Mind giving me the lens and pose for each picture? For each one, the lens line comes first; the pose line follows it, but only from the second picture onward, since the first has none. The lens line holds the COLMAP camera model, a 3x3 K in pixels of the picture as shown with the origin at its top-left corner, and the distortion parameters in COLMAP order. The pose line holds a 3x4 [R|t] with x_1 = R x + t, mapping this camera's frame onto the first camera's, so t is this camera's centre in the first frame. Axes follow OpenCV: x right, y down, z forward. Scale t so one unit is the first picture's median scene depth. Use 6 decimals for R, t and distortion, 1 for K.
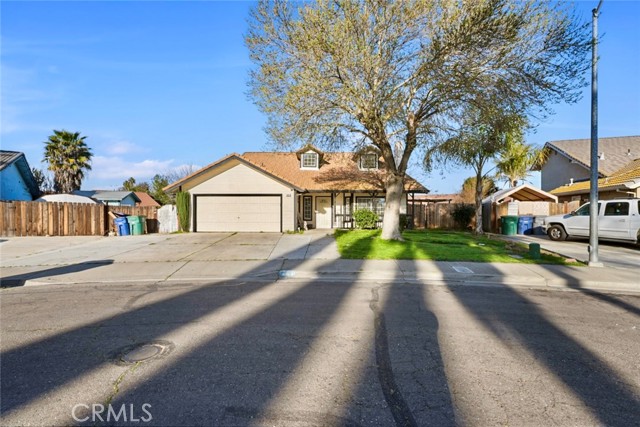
lens RADIAL K [[284.4, 0, 318.0], [0, 284.4, 214.3], [0, 0, 1]] dist [-0.000180, 0.000139]
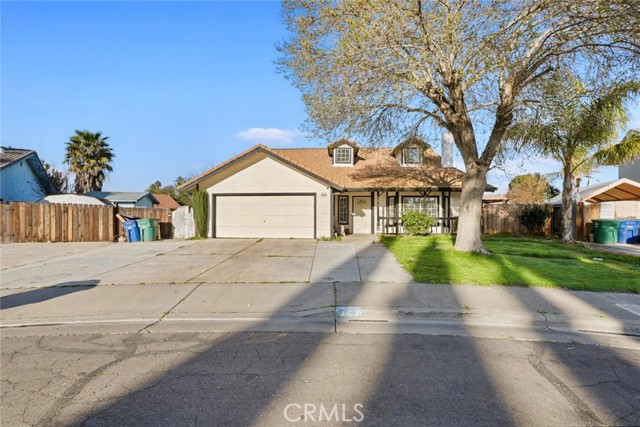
lens RADIAL K [[284.4, 0, 322.3], [0, 284.4, 214.0], [0, 0, 1]] dist [-0.000180, 0.000139]
pose [[0.998249, -0.000496, -0.059150, -0.058684], [-0.000069, 0.999954, -0.009550, -0.001685], [0.059152, 0.009538, 0.998203, 0.167937]]
